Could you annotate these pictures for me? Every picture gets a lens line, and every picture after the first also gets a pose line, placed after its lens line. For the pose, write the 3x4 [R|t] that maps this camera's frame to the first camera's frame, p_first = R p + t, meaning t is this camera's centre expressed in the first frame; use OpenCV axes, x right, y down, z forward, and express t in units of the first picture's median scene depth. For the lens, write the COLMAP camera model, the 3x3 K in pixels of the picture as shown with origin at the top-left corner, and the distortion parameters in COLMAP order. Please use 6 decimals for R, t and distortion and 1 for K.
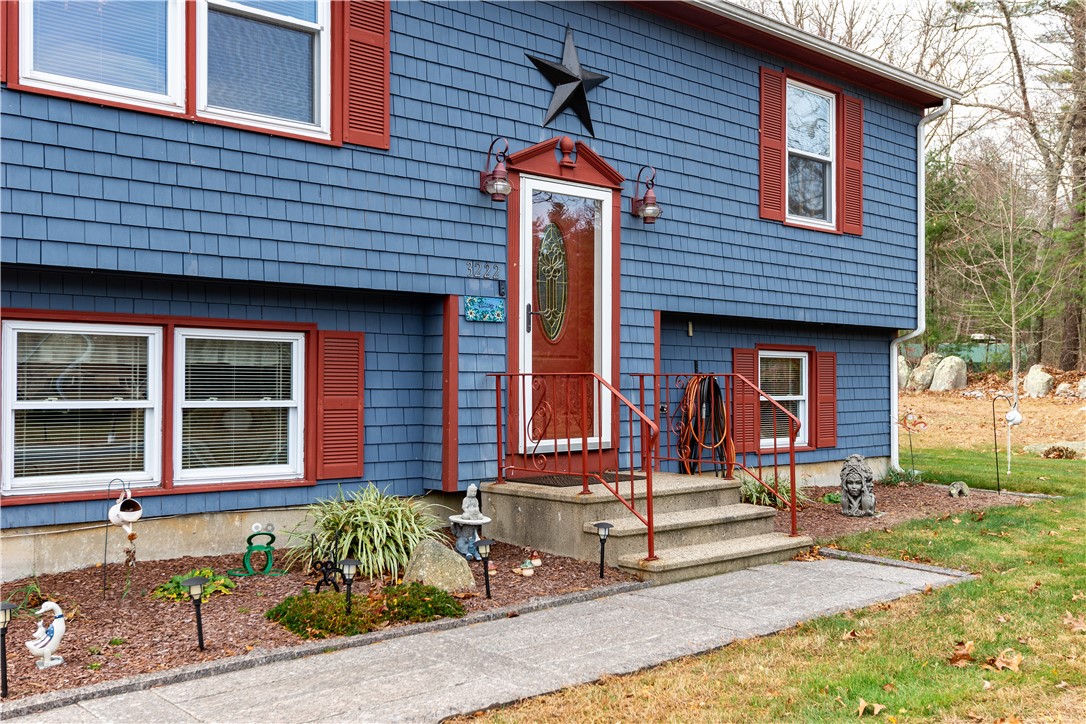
lens RADIAL K [[1067.3, 0, 543.0], [0, 1067.3, 362.0], [0, 0, 1]] dist [0.011615, 0.008455]
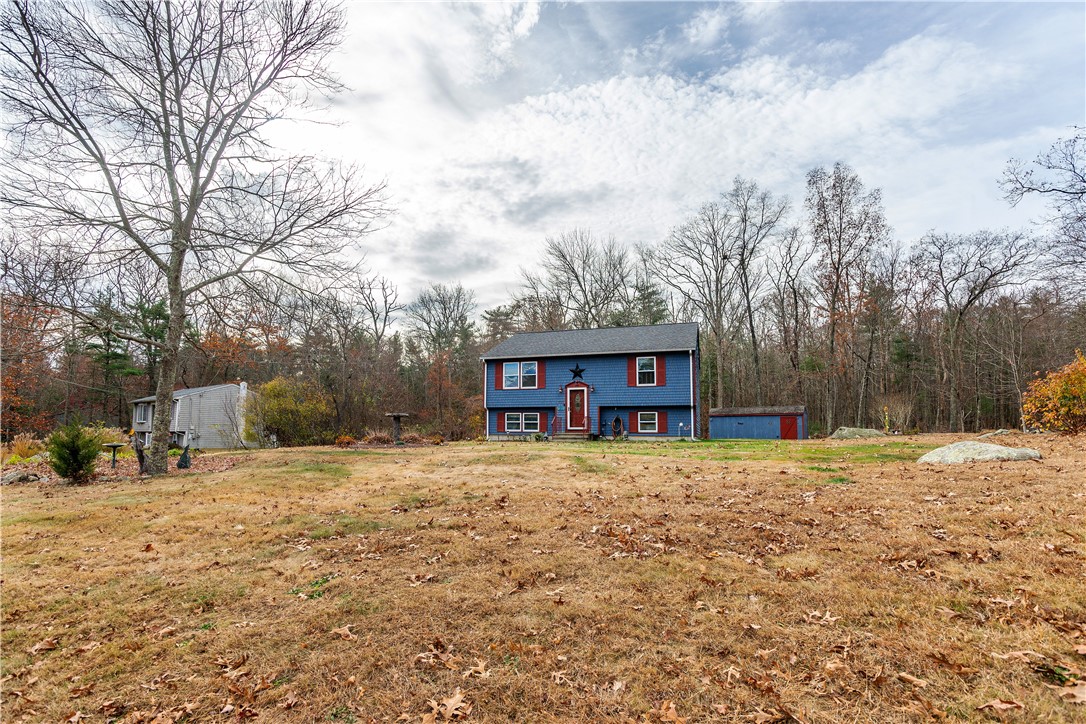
lens RADIAL K [[471.8, 0, 543.0], [0, 471.8, 362.0], [0, 0, 1]] dist [0.000087, -0.000002]
pose [[0.507786, -0.140239, -0.849992, 2.576366], [0.007775, 0.987367, -0.158260, 0.140722], [0.861448, 0.073753, 0.502462, -0.674730]]
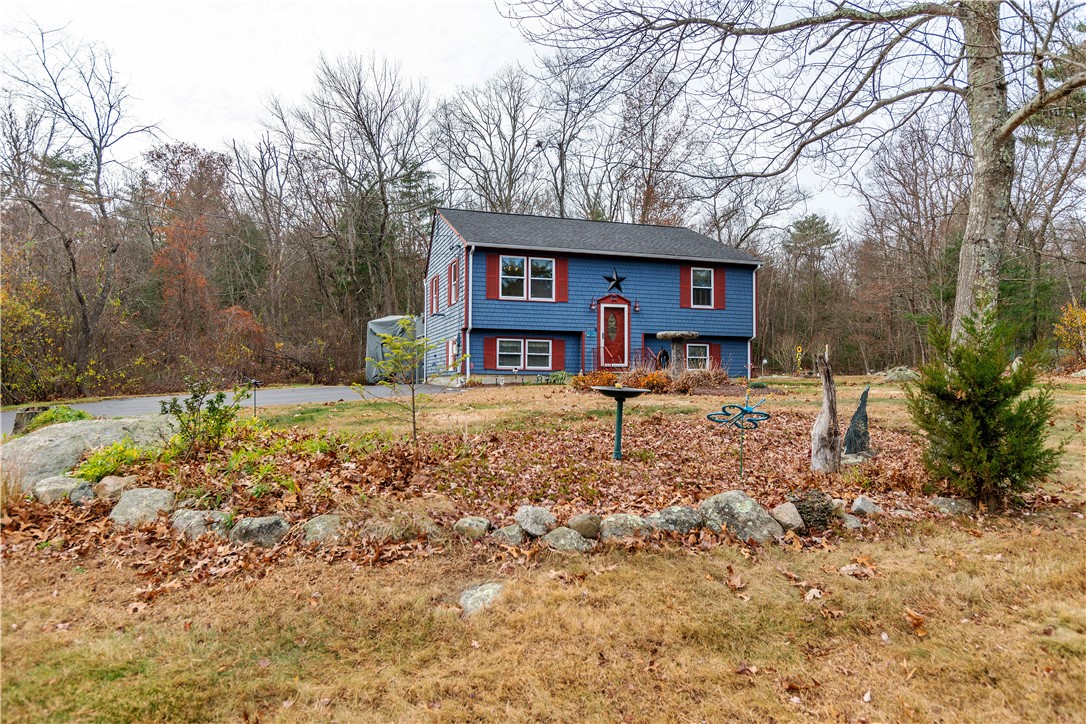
lens RADIAL K [[744.8, 0, 543.0], [0, 744.8, 362.0], [0, 0, 1]] dist [0.000925, 0.000098]
pose [[0.921944, -0.009486, -0.387206, 0.998071], [0.005278, 0.999915, -0.011931, 0.107162], [0.387287, 0.008956, 0.921916, -2.034257]]
